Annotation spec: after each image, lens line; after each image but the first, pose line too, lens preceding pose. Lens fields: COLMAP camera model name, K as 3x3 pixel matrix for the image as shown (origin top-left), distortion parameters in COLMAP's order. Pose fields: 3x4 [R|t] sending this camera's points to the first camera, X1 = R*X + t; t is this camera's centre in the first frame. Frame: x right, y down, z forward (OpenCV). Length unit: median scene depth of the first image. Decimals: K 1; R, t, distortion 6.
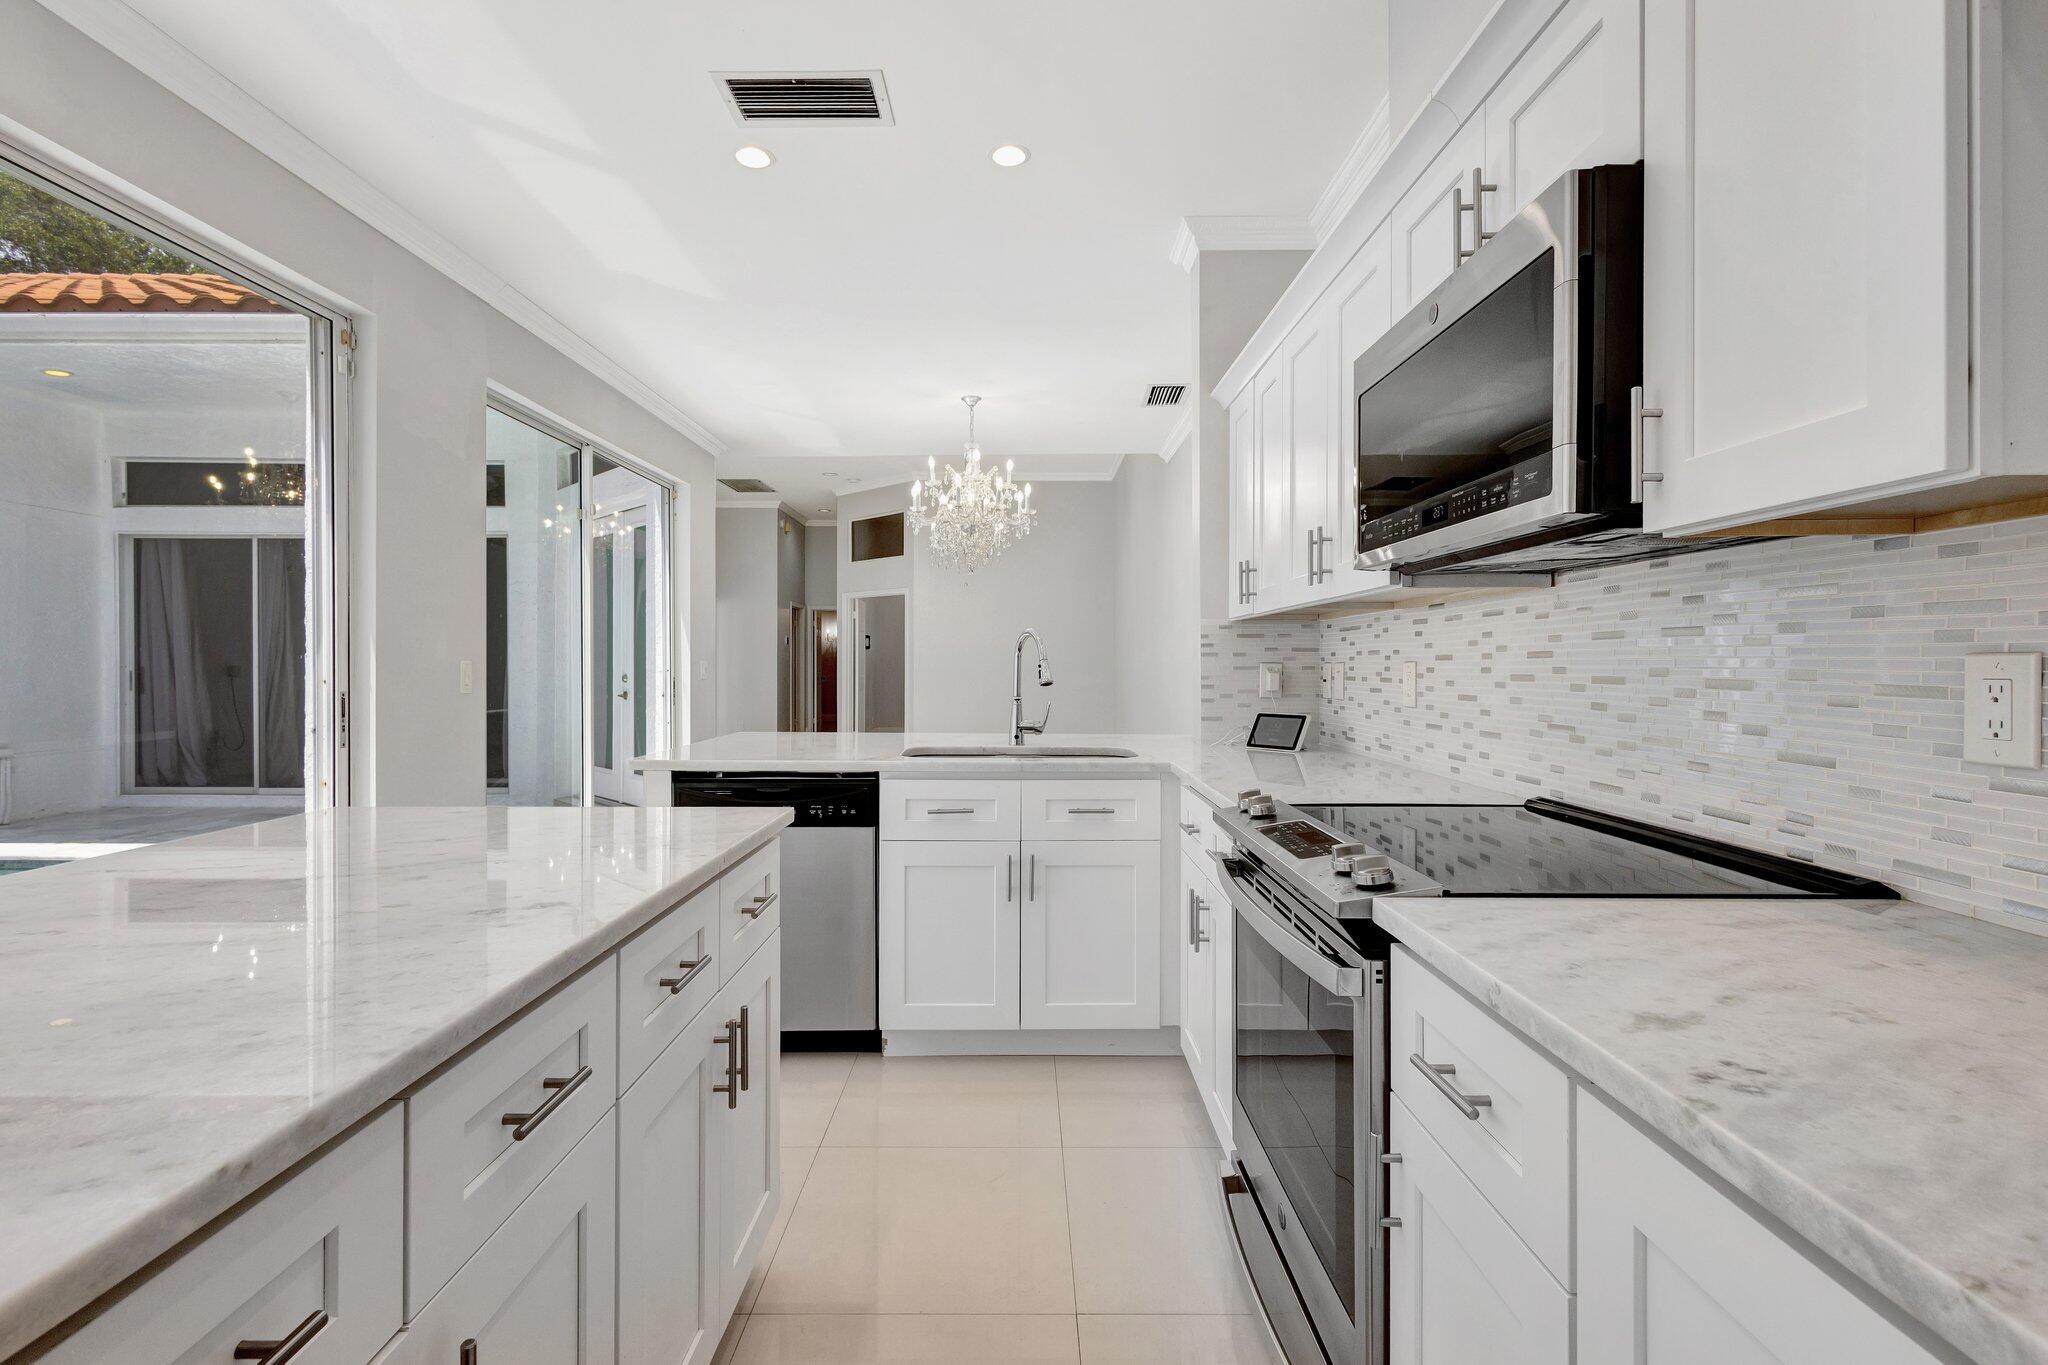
lens RADIAL K [[951.4, 0, 1026.6], [0, 951.4, 673.6], [0, 0, 1]] dist [0.002909, -0.000720]
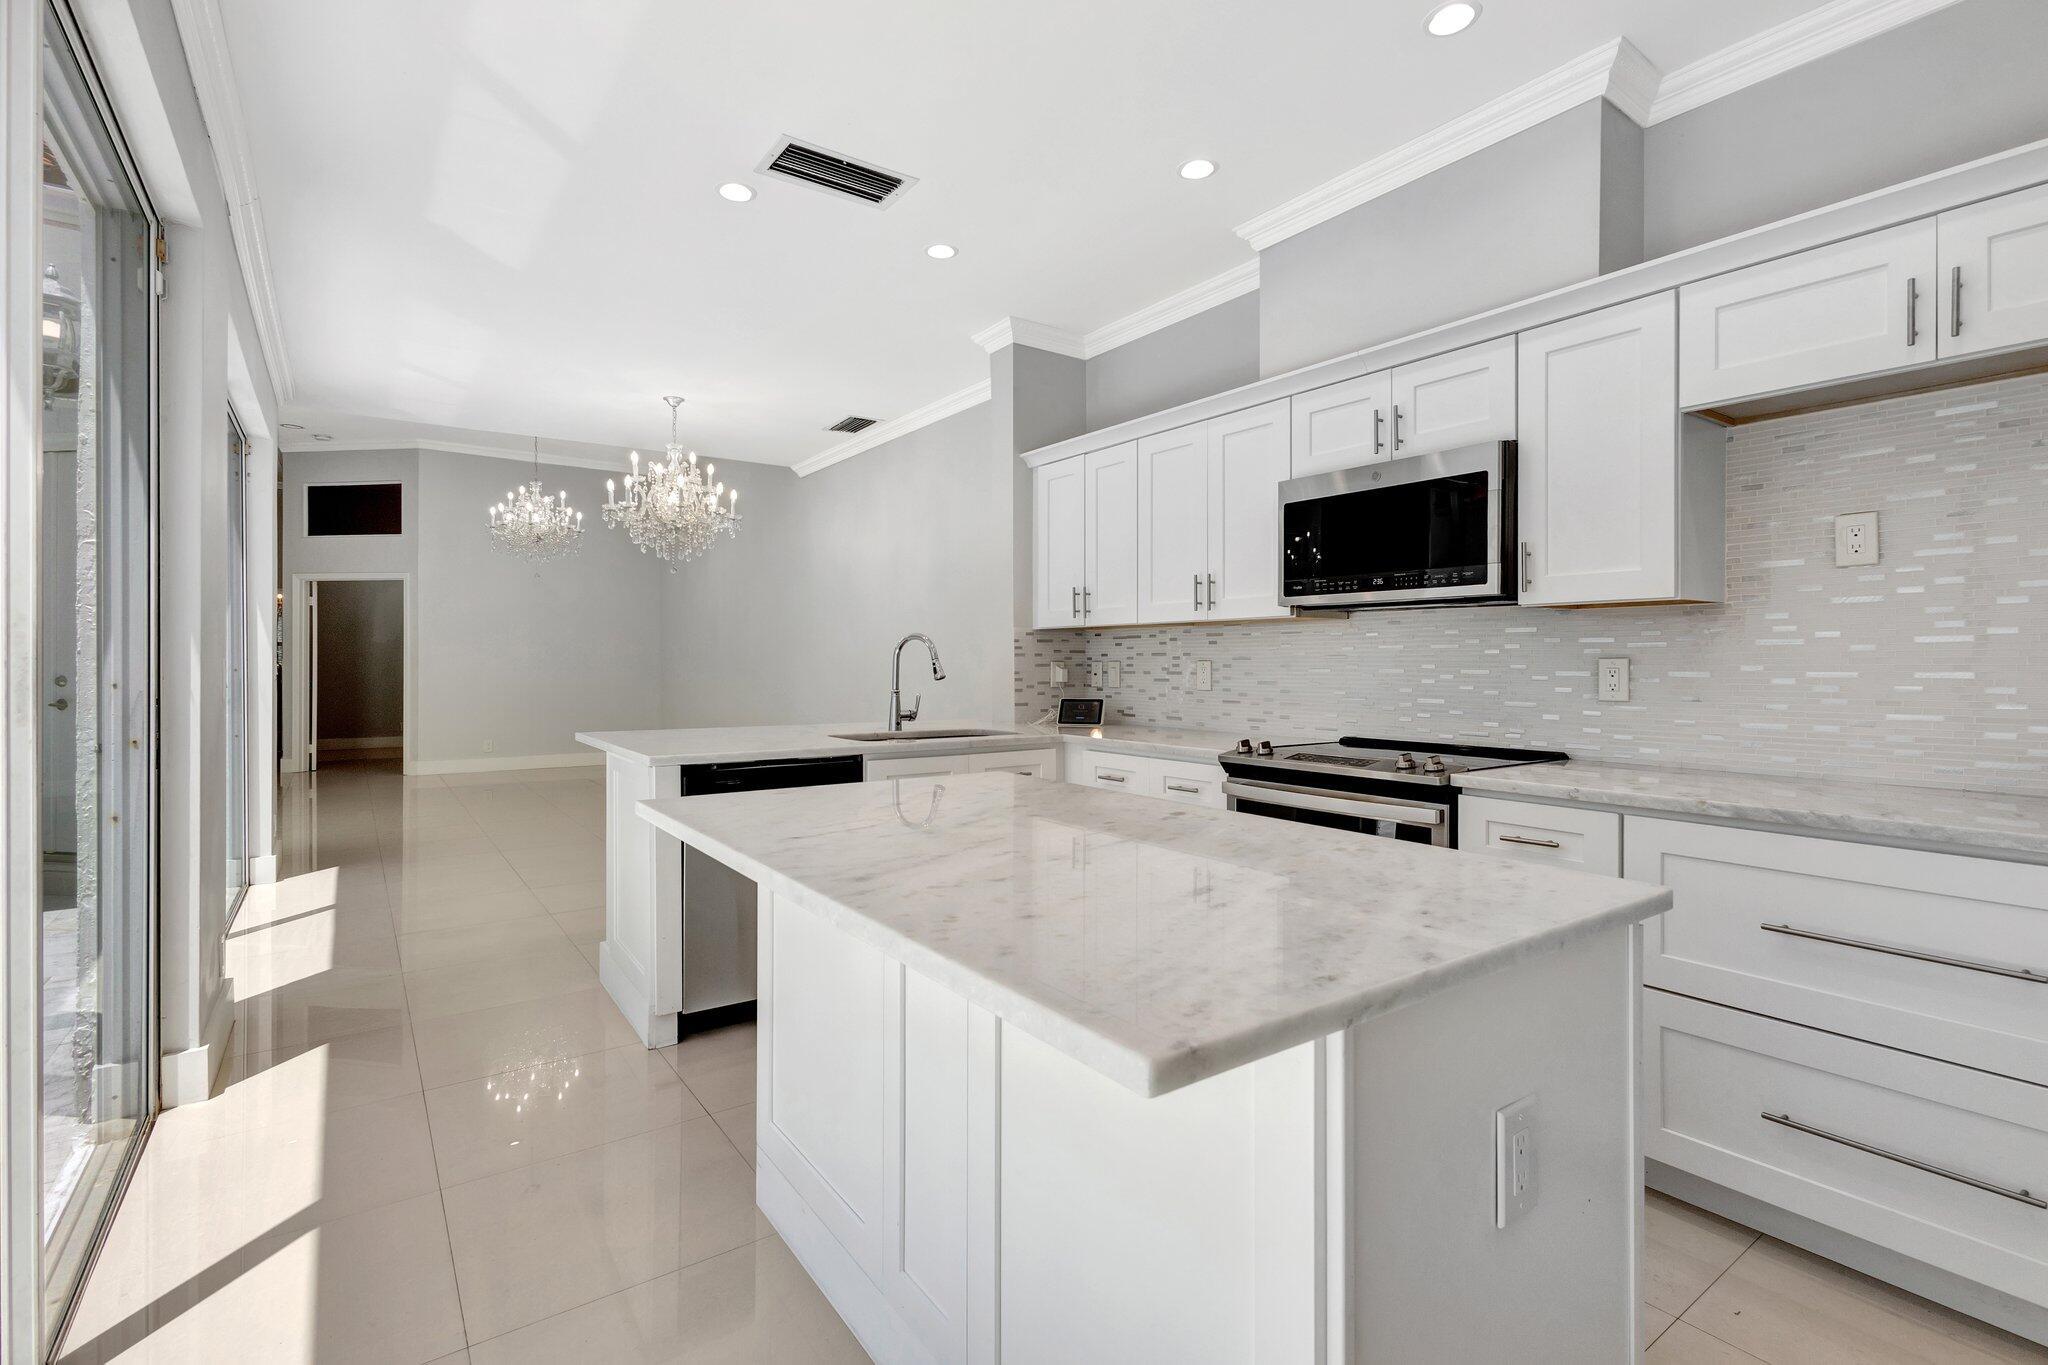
lens RADIAL K [[951.4, 0, 1017.4], [0, 951.4, 669.7], [0, 0, 1]] dist [0.002909, -0.000720]
pose [[0.817530, -0.003854, 0.575873, -0.605309], [0.004808, 0.999988, -0.000134, 0.000582], [-0.575866, 0.002879, 0.817539, -0.060433]]
